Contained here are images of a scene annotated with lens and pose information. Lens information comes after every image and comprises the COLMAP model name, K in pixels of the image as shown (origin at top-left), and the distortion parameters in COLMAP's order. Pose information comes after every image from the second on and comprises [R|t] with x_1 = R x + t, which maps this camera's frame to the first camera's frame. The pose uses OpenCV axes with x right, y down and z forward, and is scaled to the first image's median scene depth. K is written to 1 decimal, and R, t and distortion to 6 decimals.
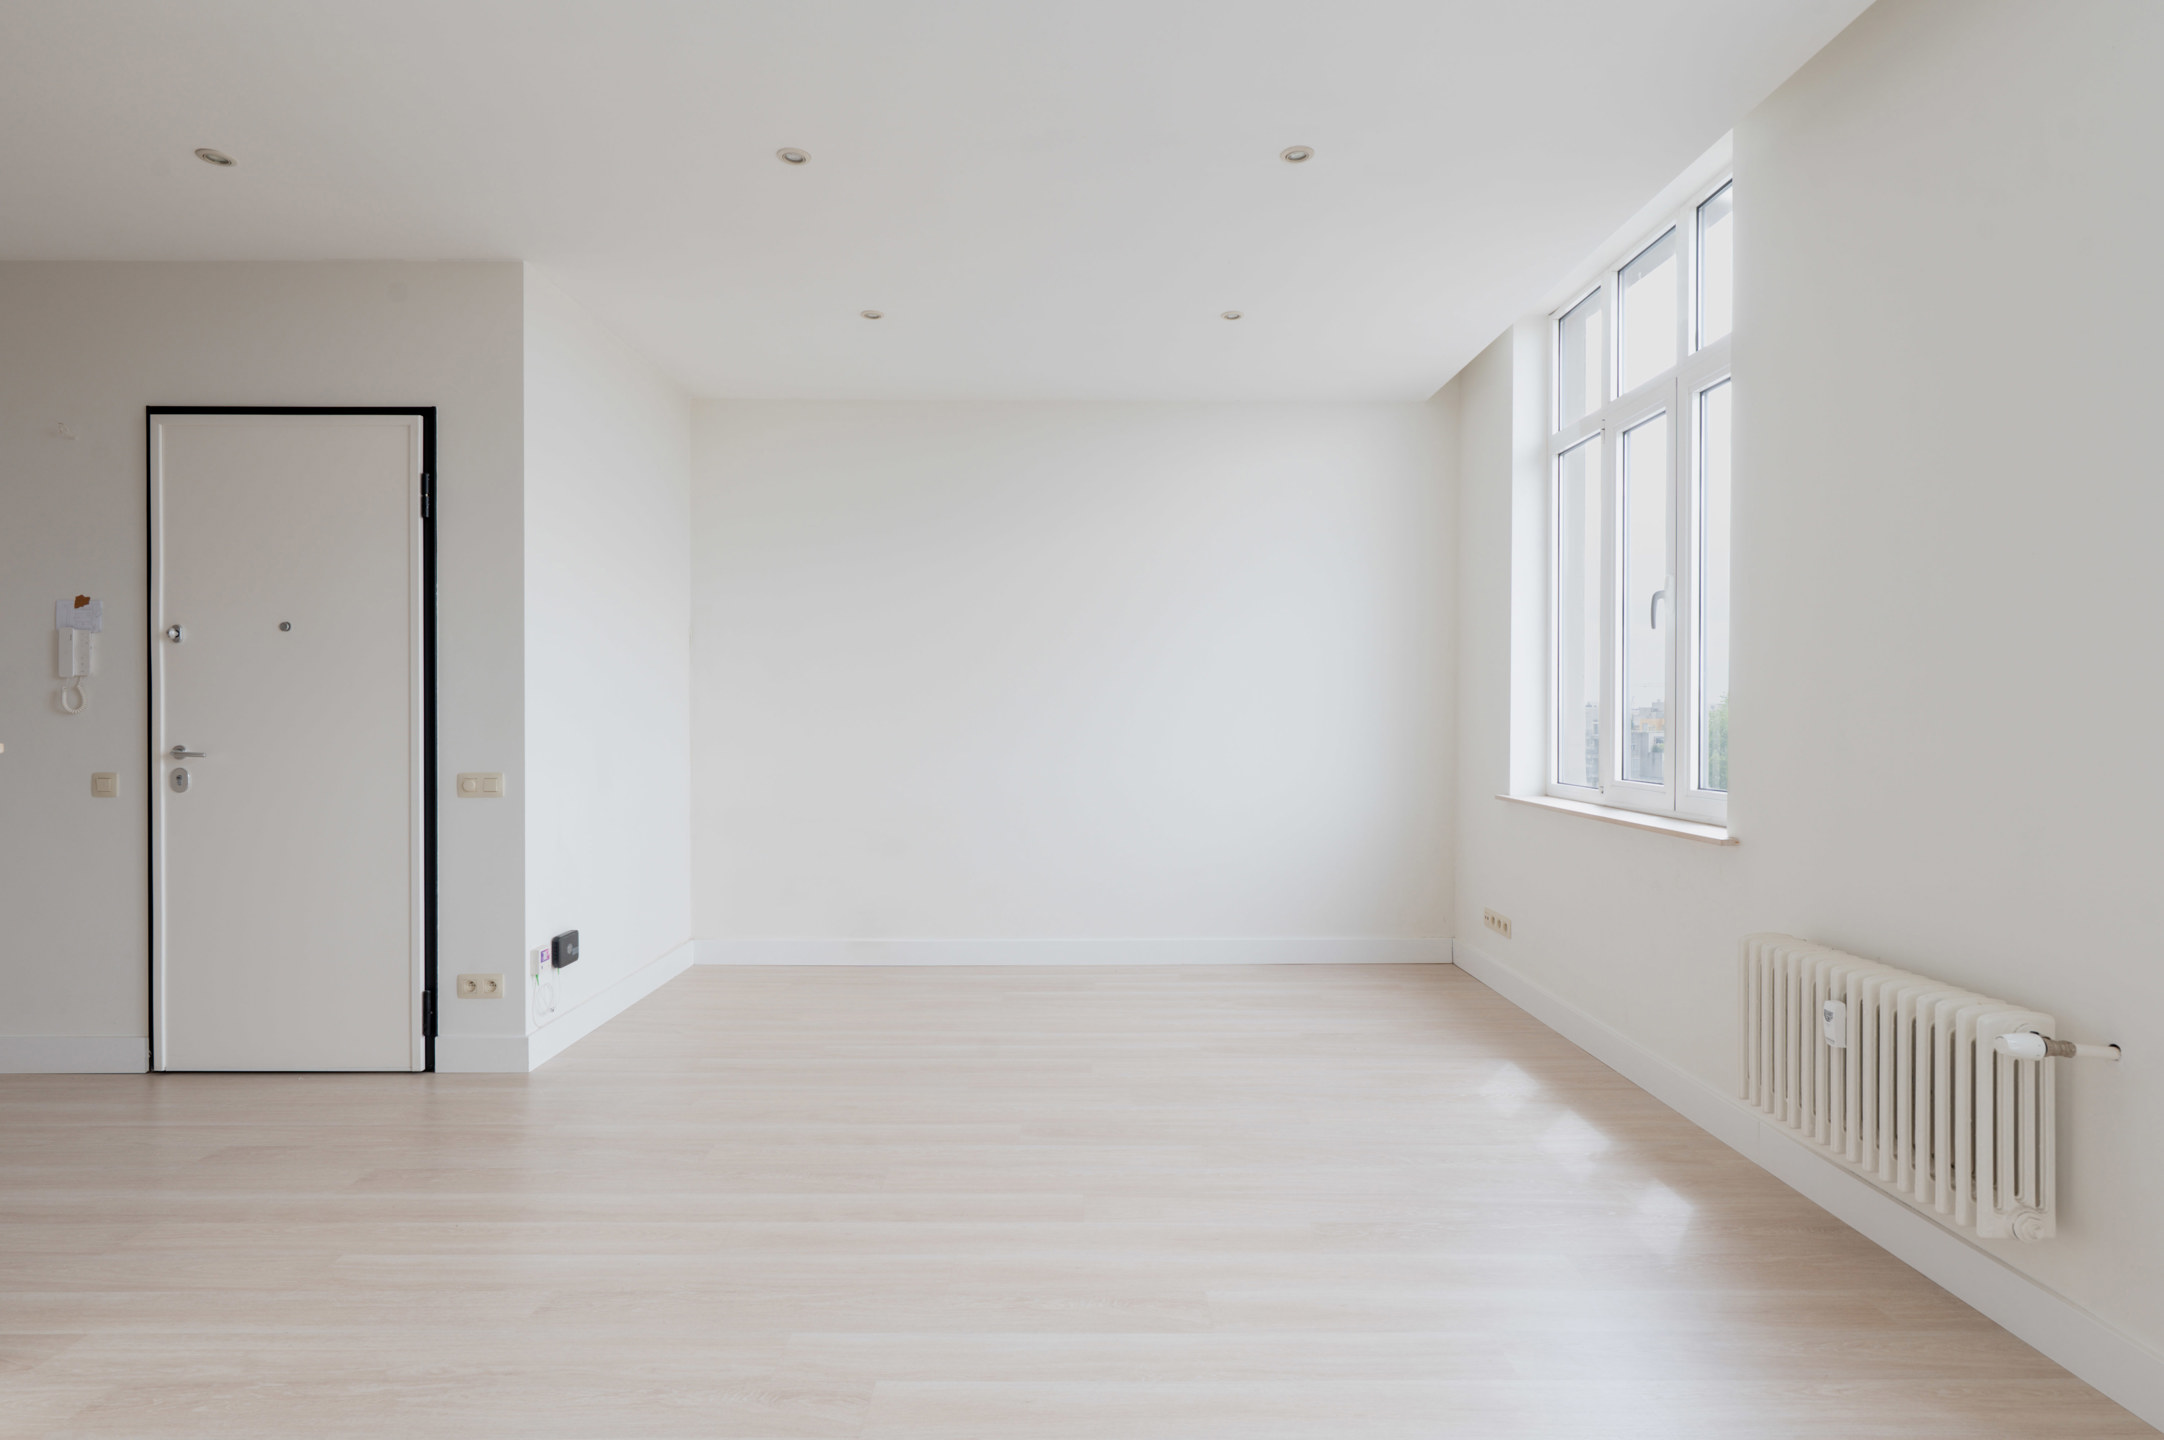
lens RADIAL K [[1105.7, 0, 1082.0], [0, 1105.7, 720.0], [0, 0, 1]] dist [-0.000091, 0.000026]
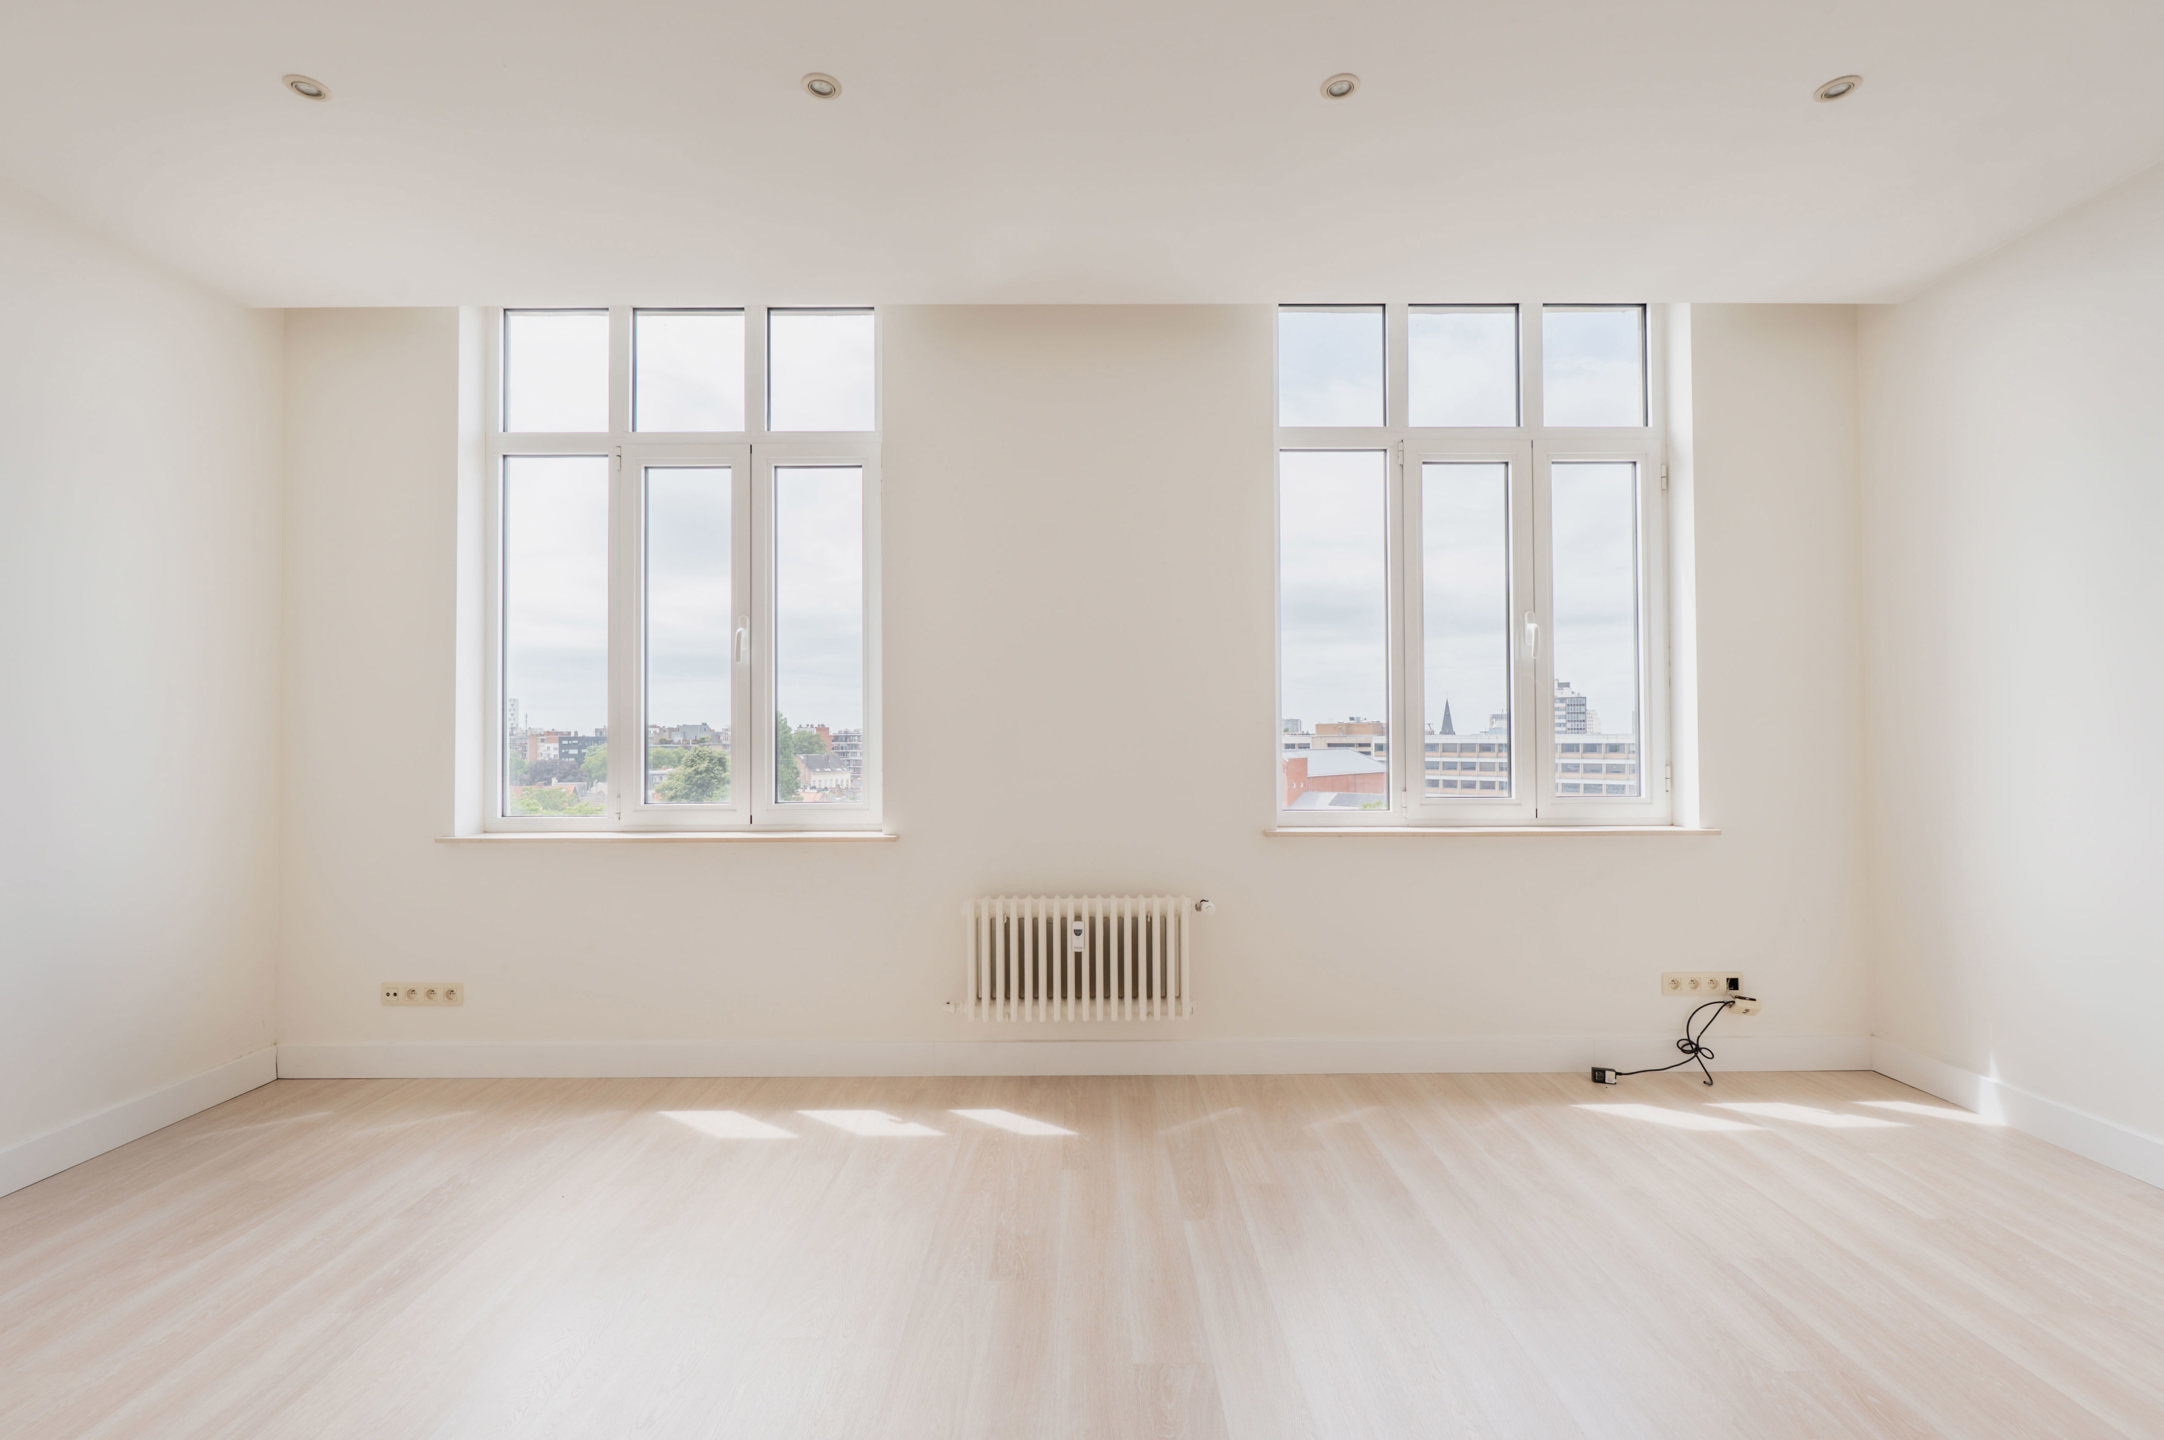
lens RADIAL K [[940.2, 0, 1082.0], [0, 940.2, 720.0], [0, 0, 1]] dist [0.000729, 0.000020]
pose [[-0.004577, 0.022079, 0.999746, -0.526257], [0.009080, 0.999716, -0.022037, -0.000366], [-0.999948, 0.008977, -0.004777, 0.810112]]
